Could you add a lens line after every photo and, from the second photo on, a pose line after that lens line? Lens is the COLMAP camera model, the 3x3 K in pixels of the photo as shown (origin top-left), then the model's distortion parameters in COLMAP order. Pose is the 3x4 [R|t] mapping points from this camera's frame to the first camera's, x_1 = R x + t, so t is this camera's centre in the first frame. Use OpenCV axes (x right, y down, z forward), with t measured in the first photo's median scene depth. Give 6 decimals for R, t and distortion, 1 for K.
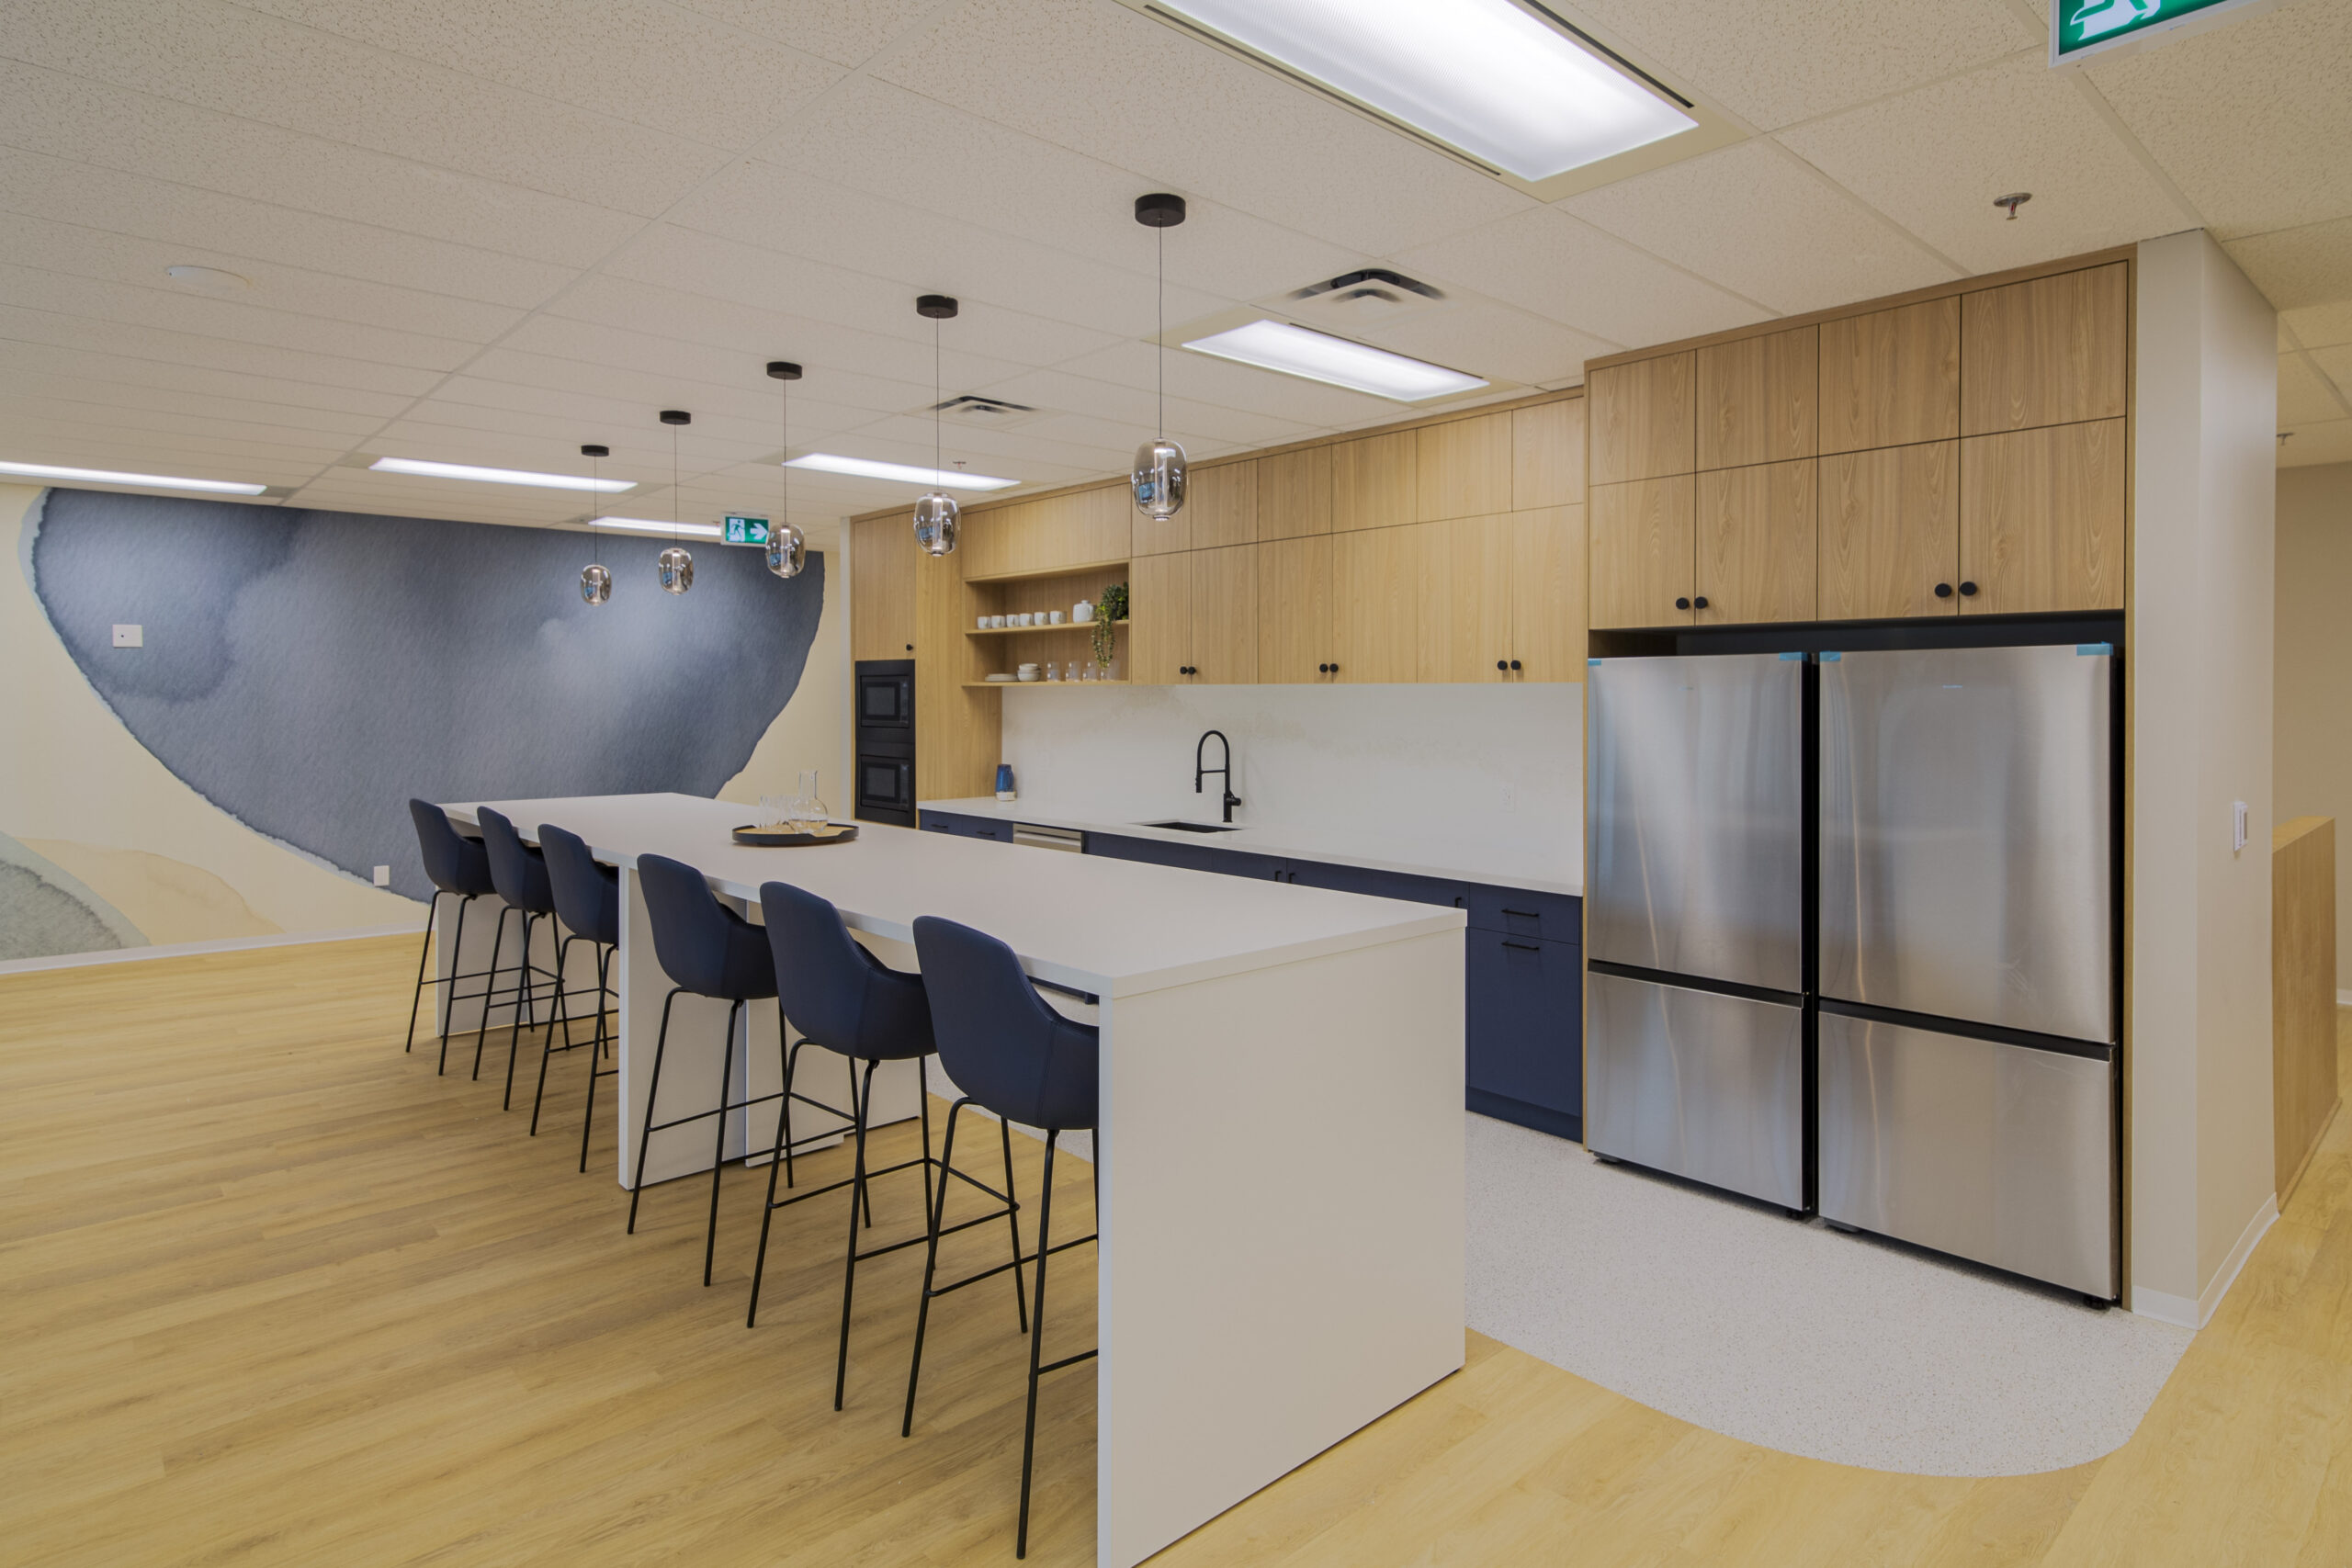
lens RADIAL K [[1252.8, 0, 1176.0], [0, 1252.8, 784.0], [0, 0, 1]] dist [-0.002289, -0.000618]
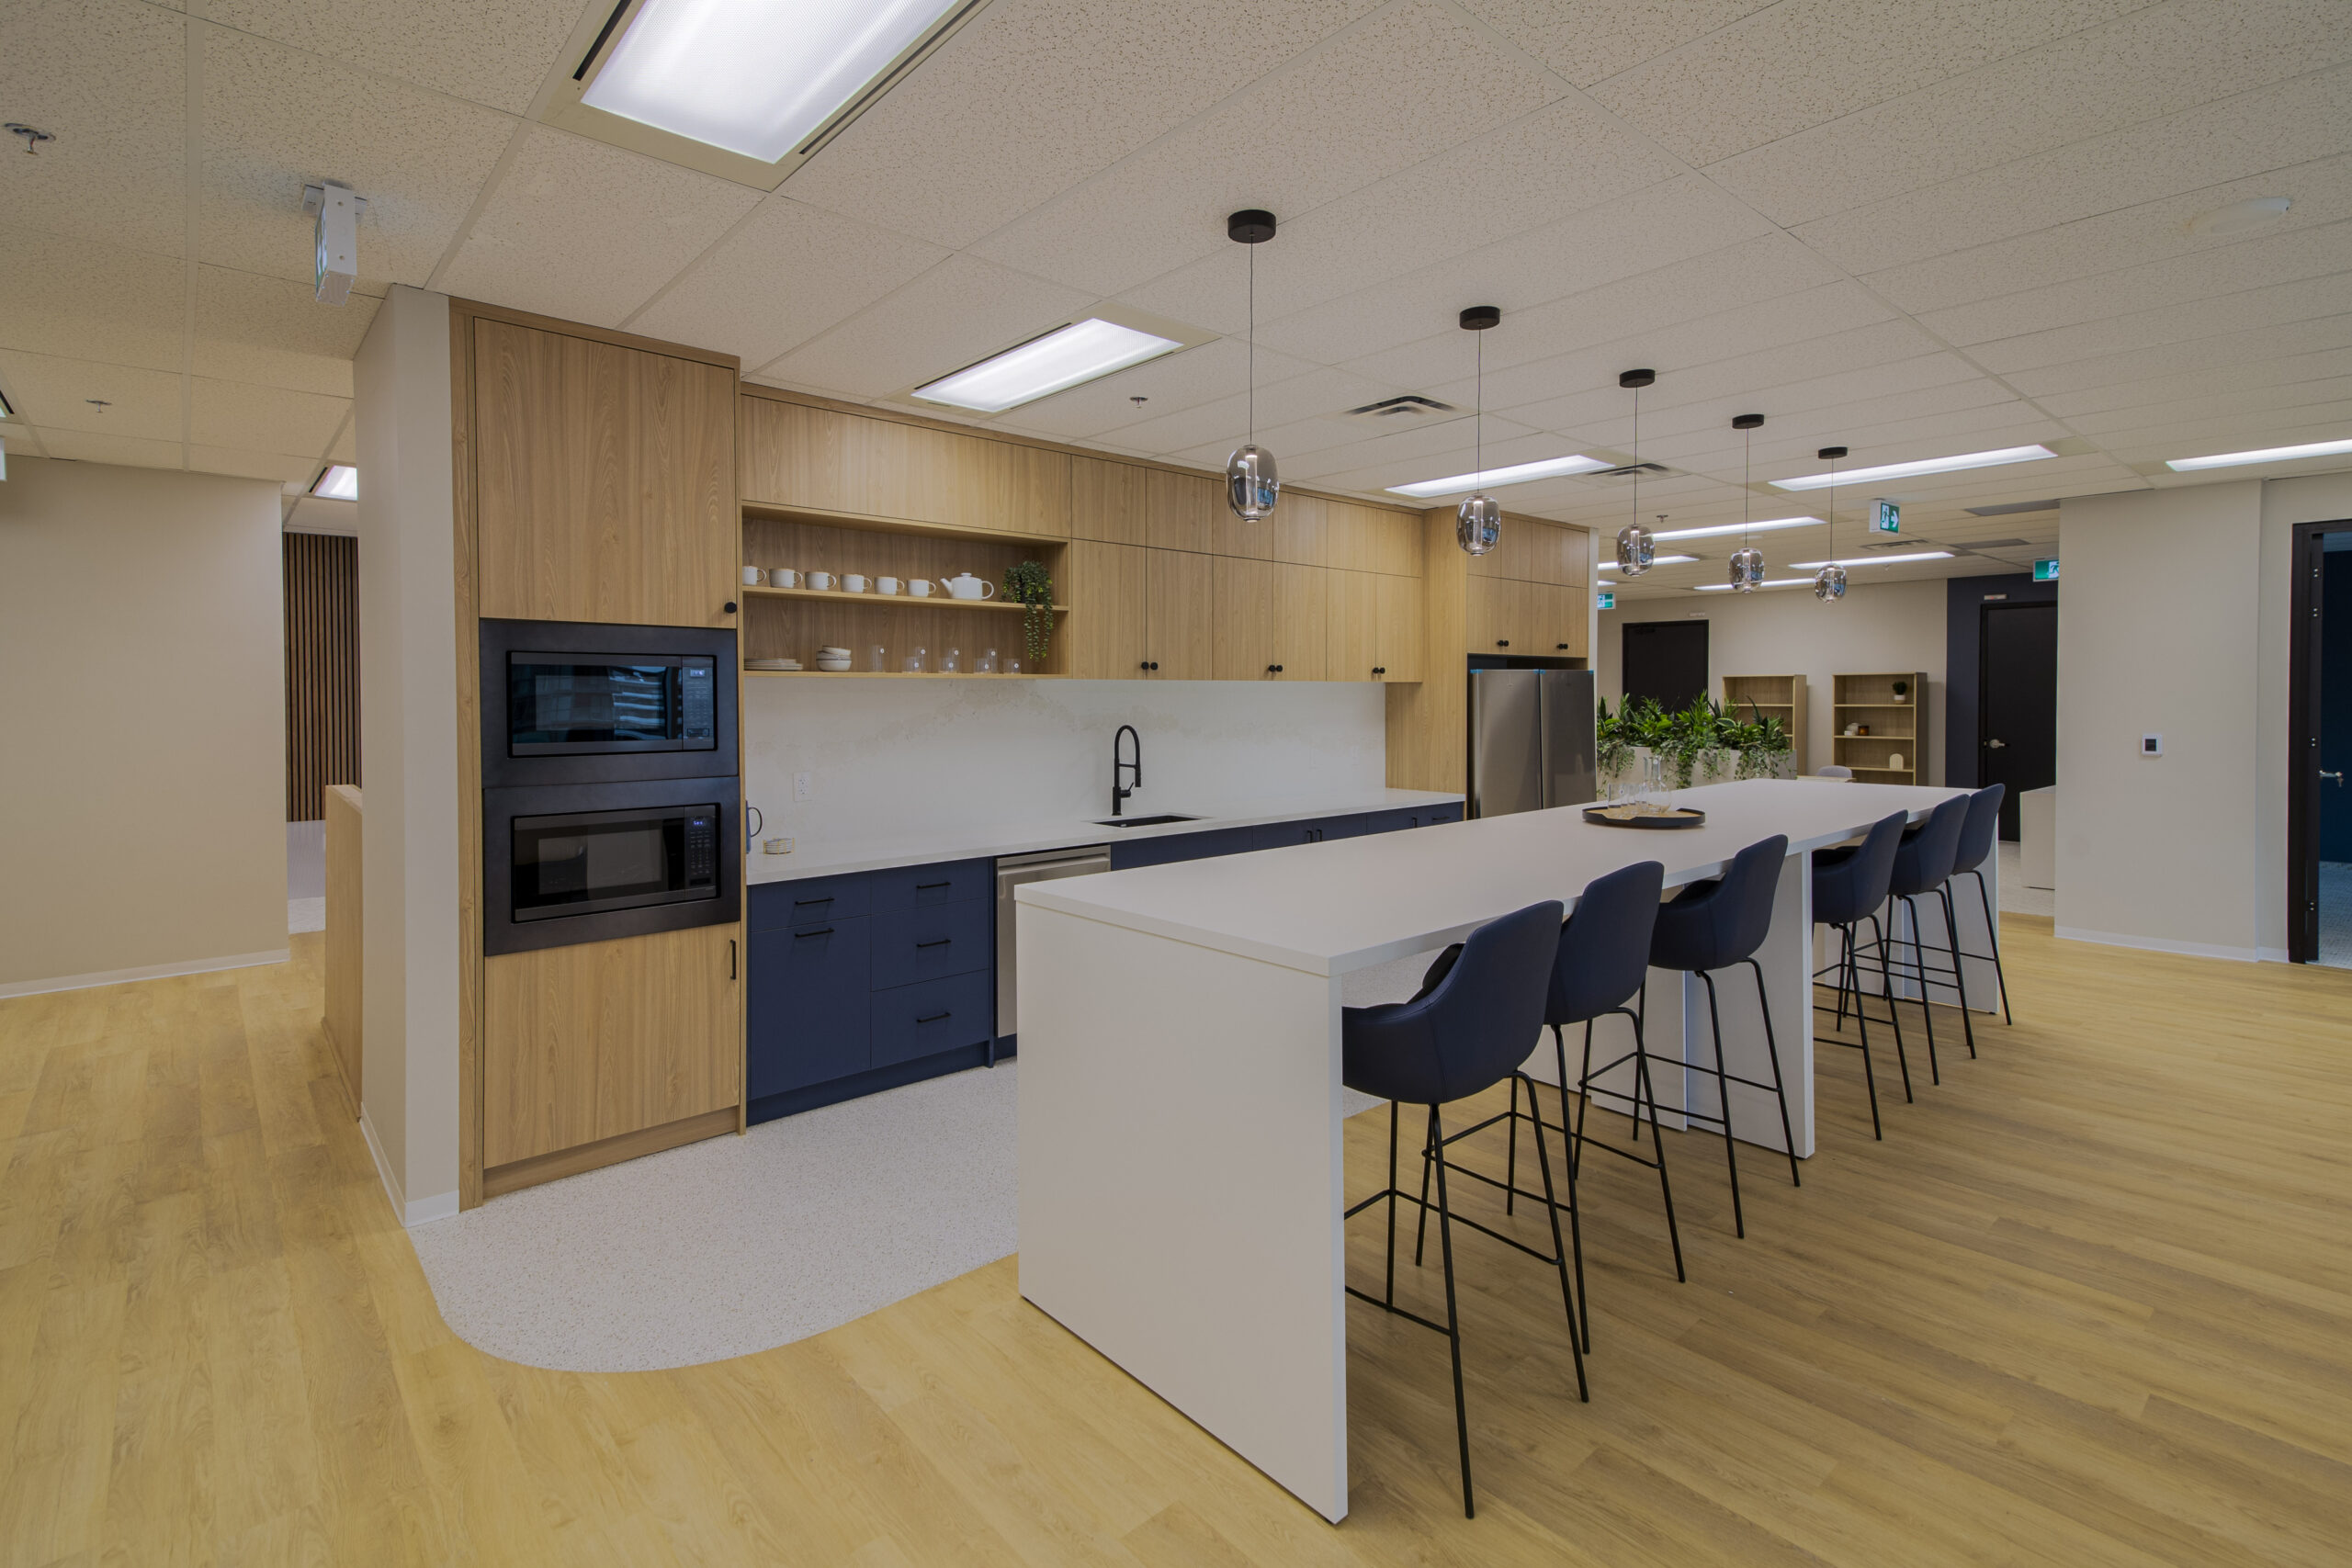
lens RADIAL K [[1119.3, 0, 1175.4], [0, 1119.3, 759.4], [0, 0, 1]] dist [0.025985, 0.000404]
pose [[0.008071, -0.066321, 0.997766, -1.366385], [0.069434, 0.995427, 0.065604, -0.112186], [-0.997554, 0.068749, 0.012639, 1.487695]]
